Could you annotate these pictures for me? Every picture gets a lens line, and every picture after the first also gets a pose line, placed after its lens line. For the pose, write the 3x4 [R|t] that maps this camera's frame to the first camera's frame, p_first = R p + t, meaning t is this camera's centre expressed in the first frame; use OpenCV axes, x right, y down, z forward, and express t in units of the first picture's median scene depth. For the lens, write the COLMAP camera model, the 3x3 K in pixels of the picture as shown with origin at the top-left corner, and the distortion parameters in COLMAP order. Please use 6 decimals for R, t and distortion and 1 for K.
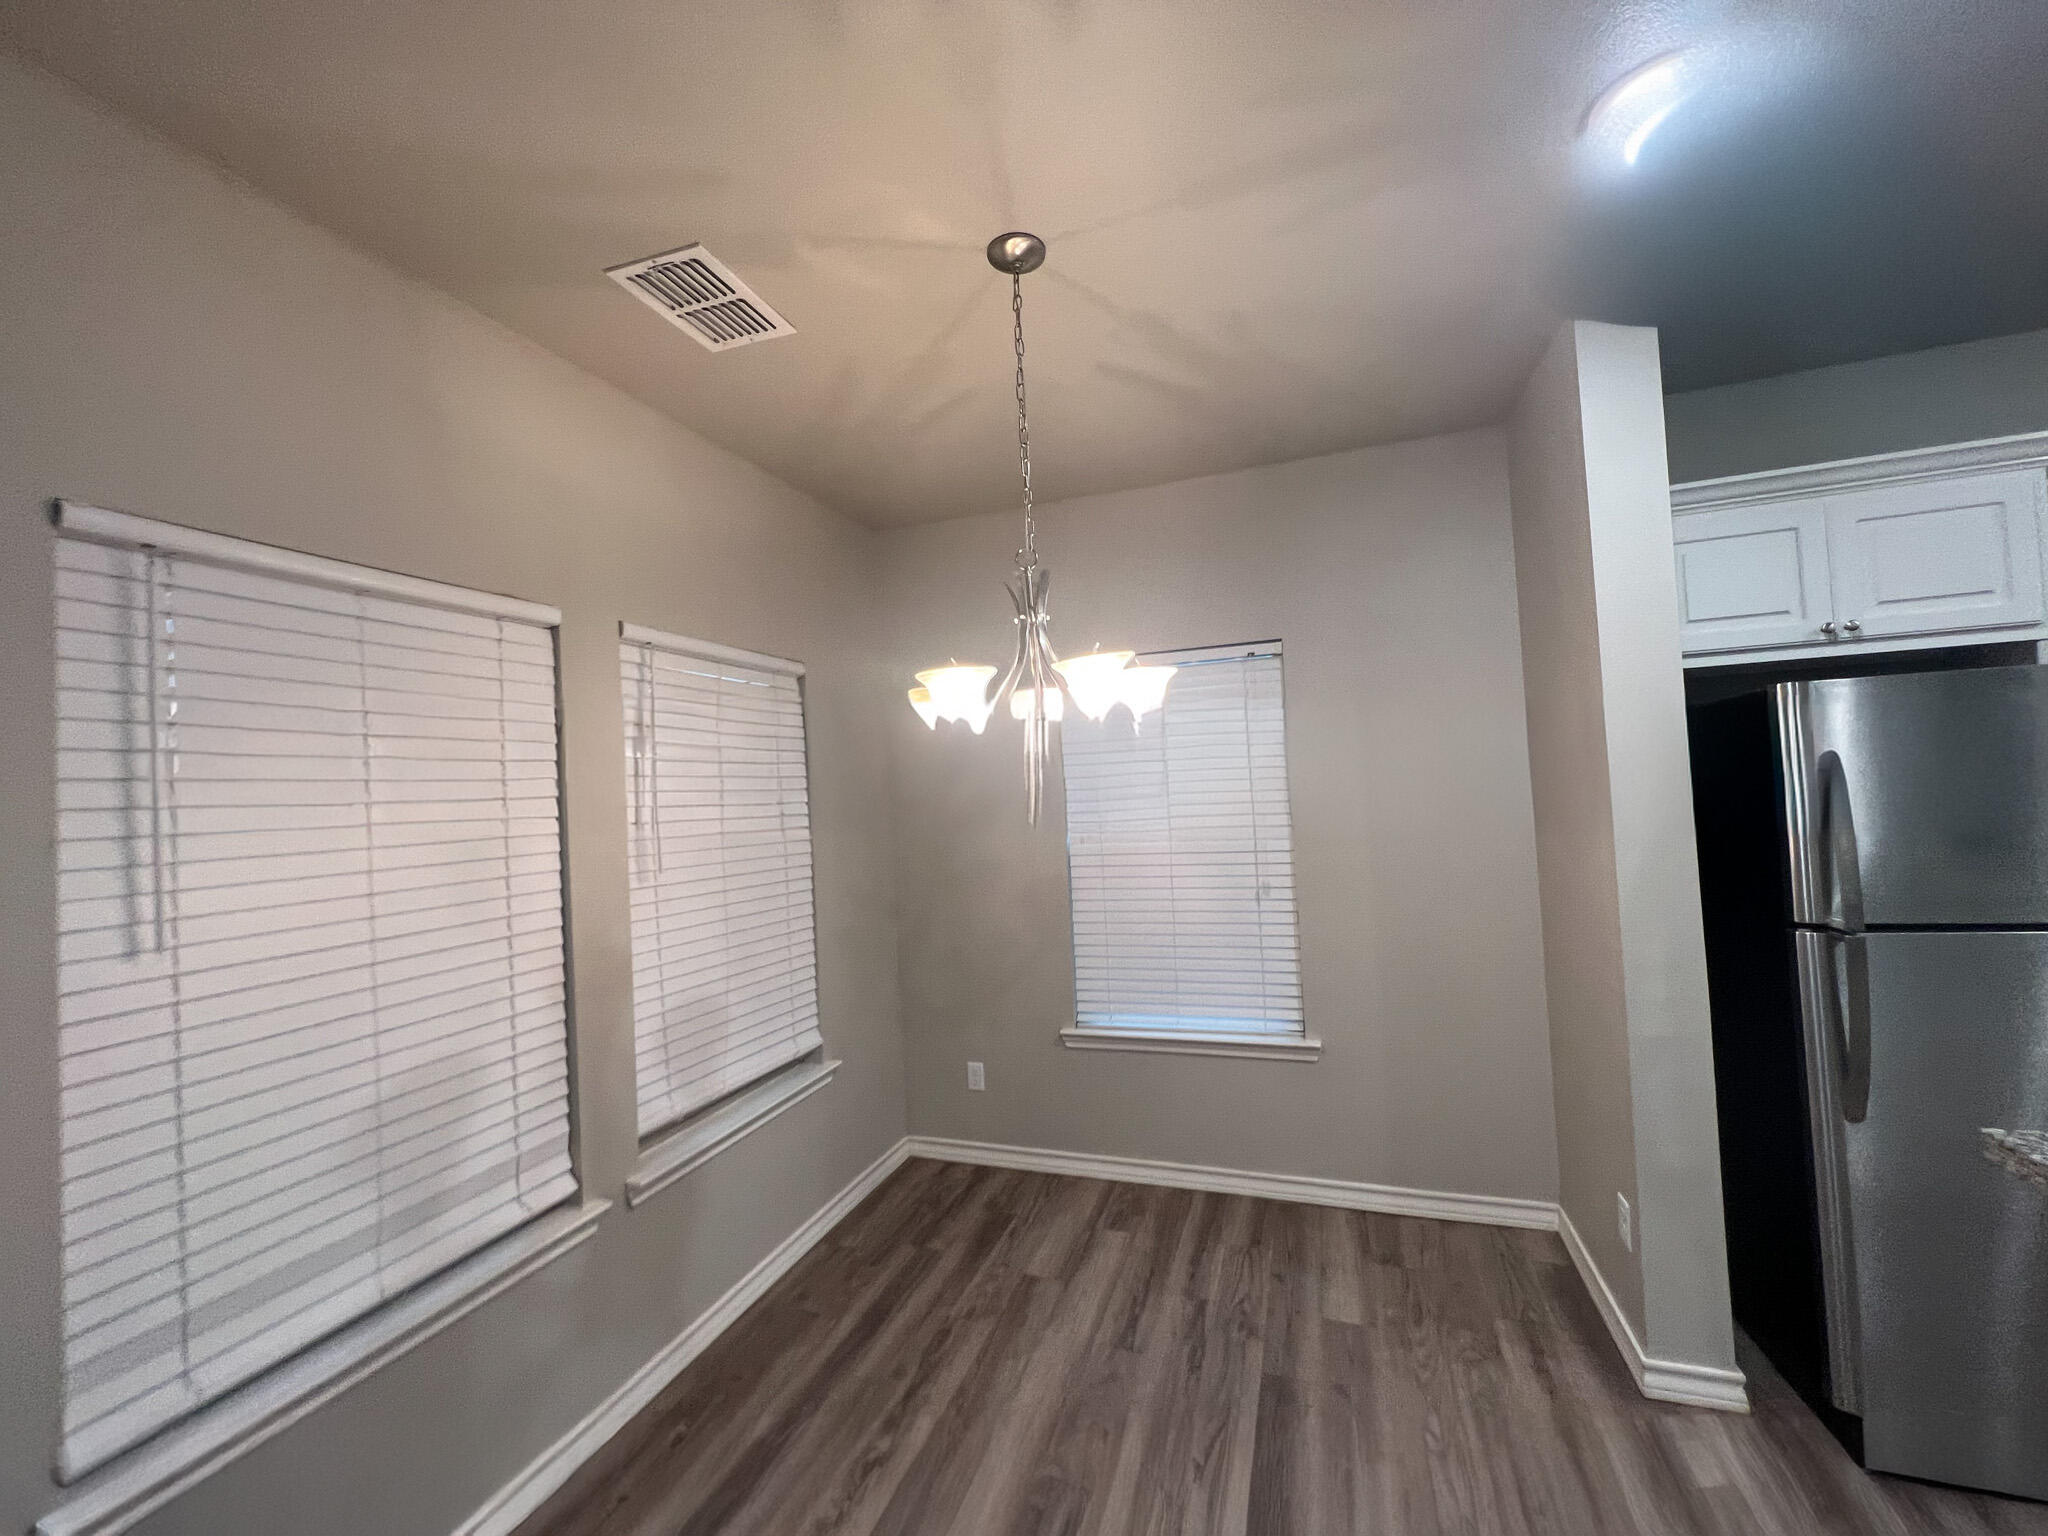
lens RADIAL K [[811.8, 0, 1024.0], [0, 811.8, 768.0], [0, 0, 1]] dist [-0.019150, 0.000044]
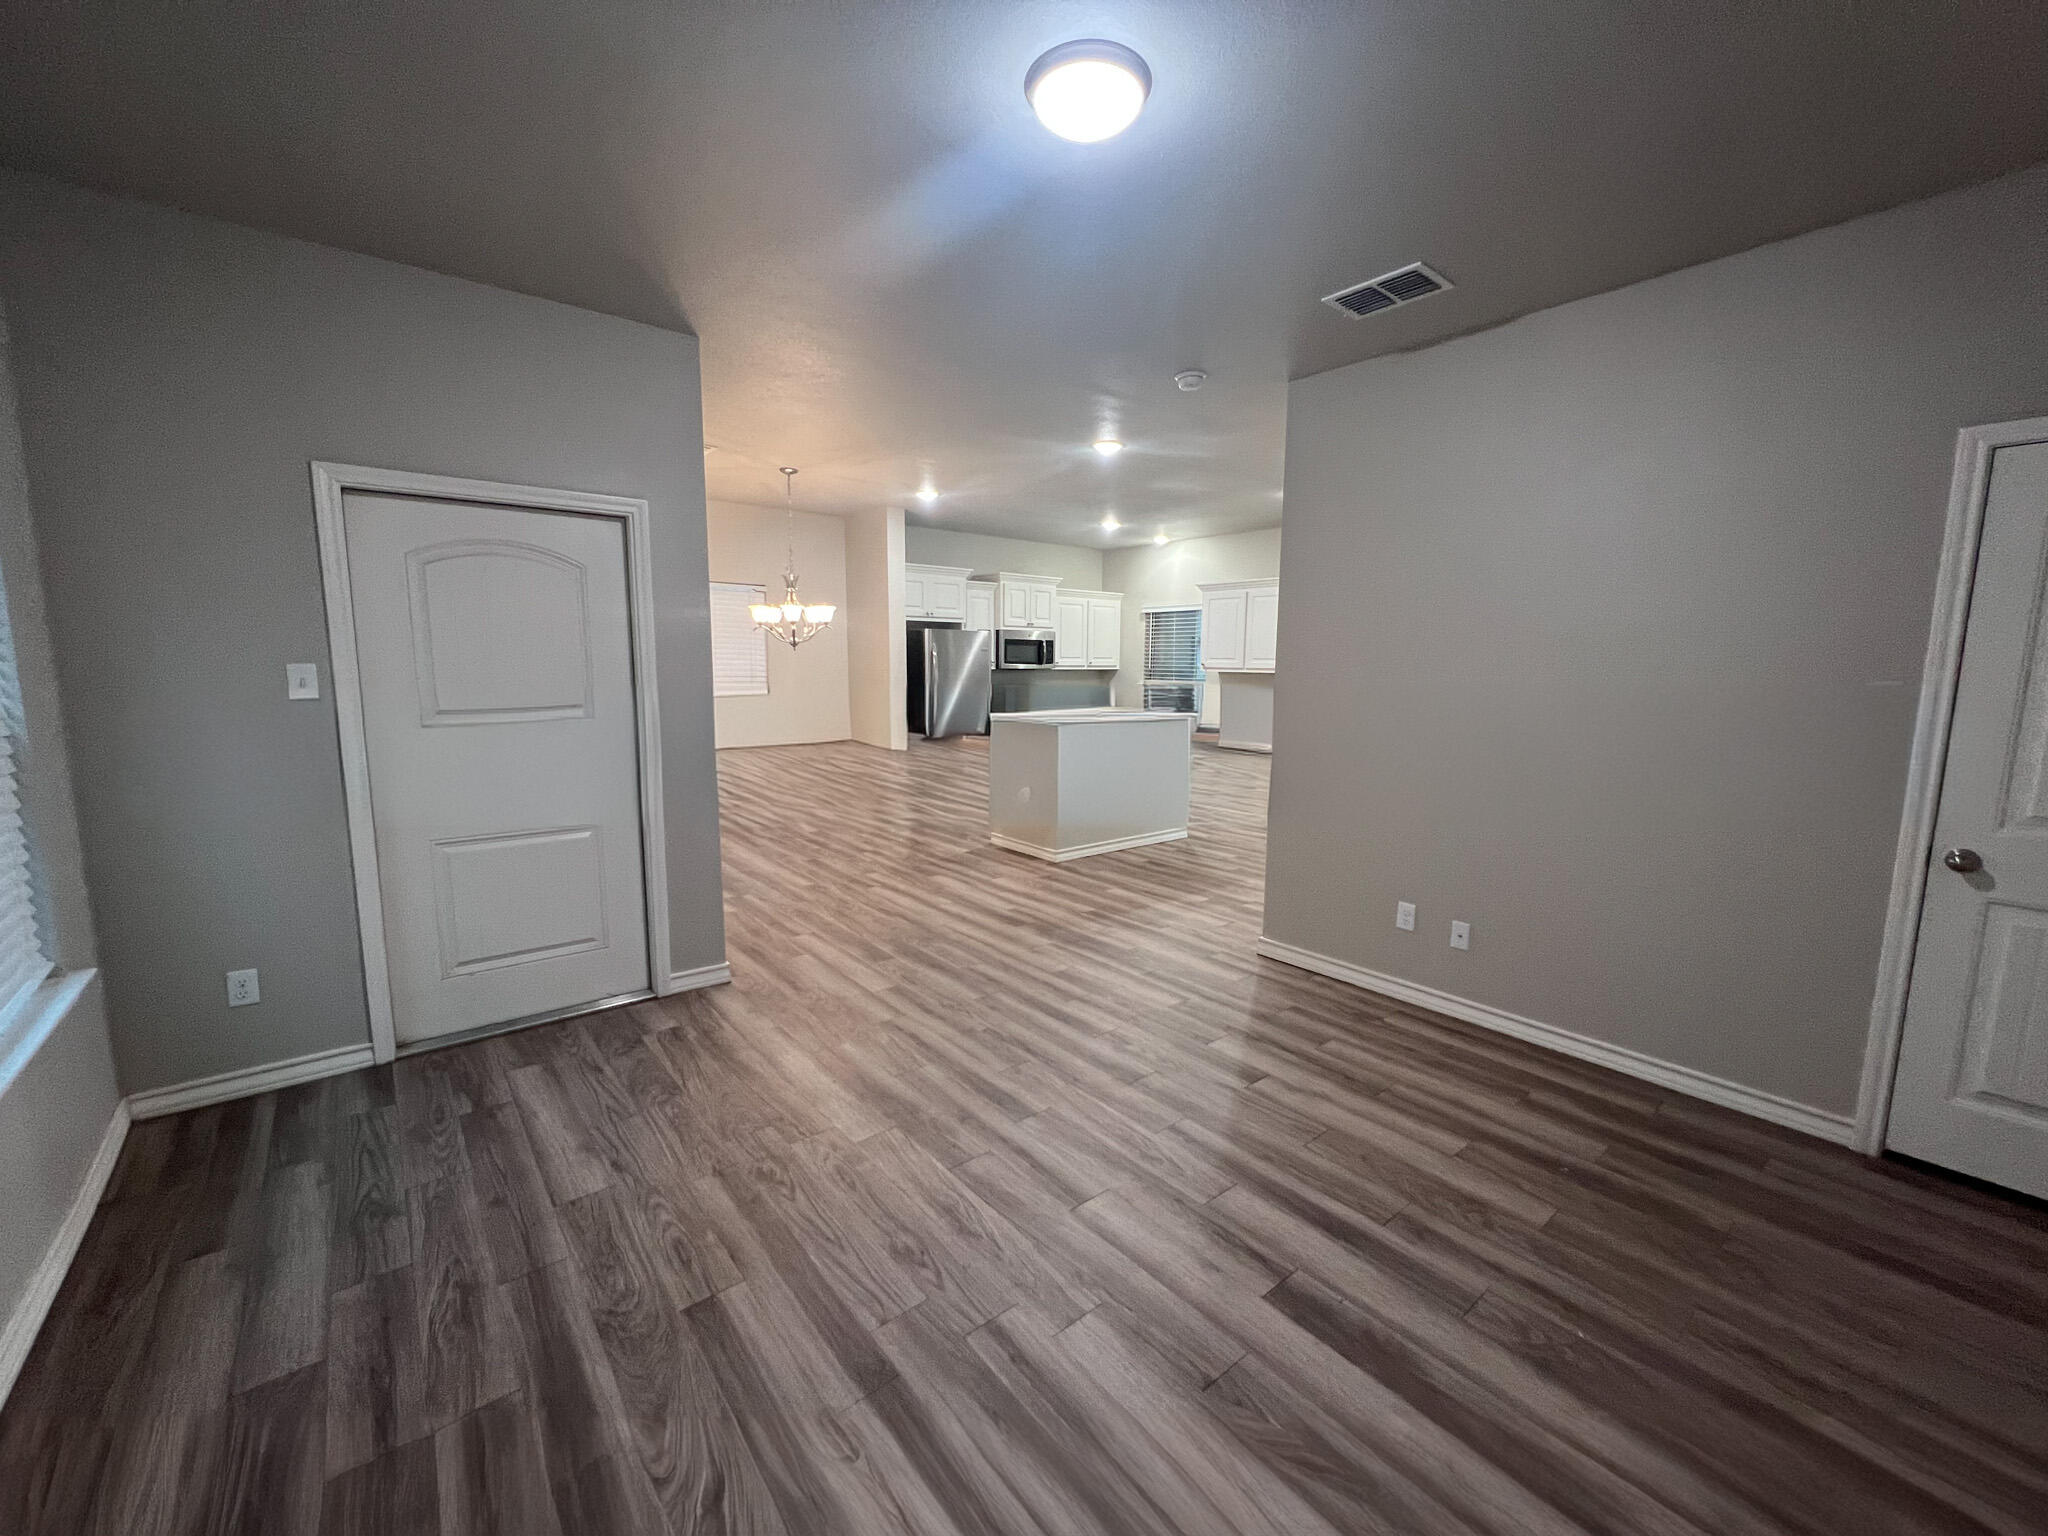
lens RADIAL K [[818.6, 0, 1018.5], [0, 818.6, 766.8], [0, 0, 1]] dist [0.001337, 0.000345]
pose [[0.513217, -0.056163, 0.856419, -2.010718], [-0.061702, 0.992860, 0.102086, 0.113751], [-0.856038, -0.105235, 0.506087, -1.283971]]
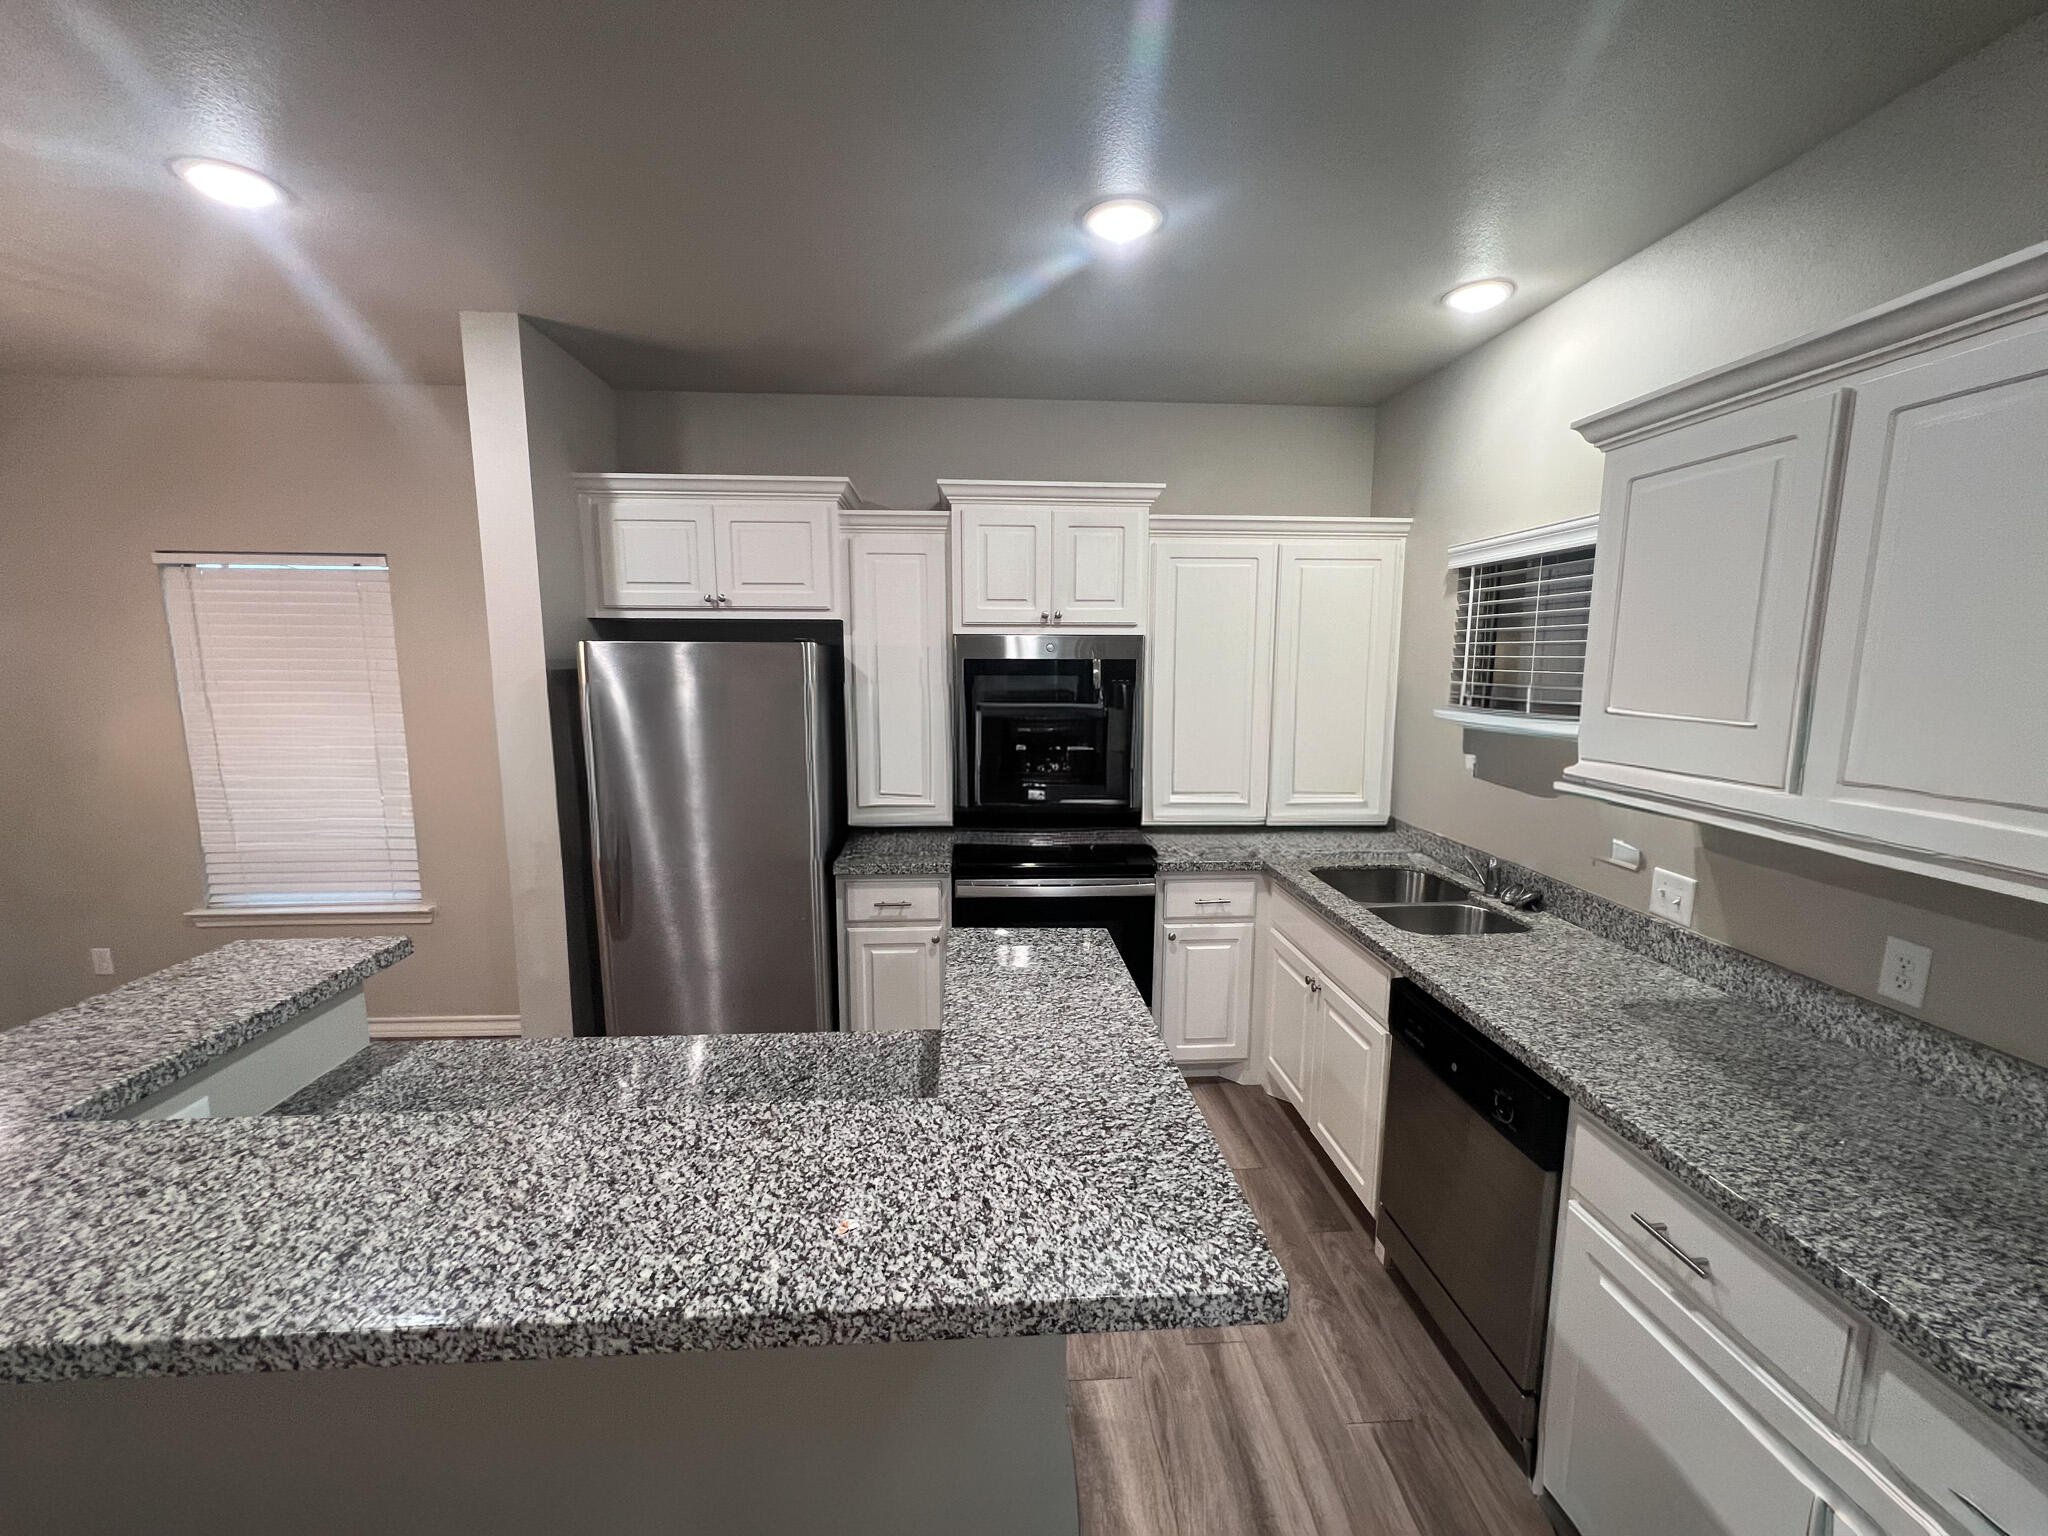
lens RADIAL K [[820.9, 0, 1020.7], [0, 820.9, 771.7], [0, 0, 1]] dist [0.001960, 0.000311]
pose [[0.916177, -0.003546, 0.400759, 0.958136], [-0.062148, 0.986608, 0.150807, -0.130944], [-0.395926, -0.163073, 0.903687, -0.567399]]
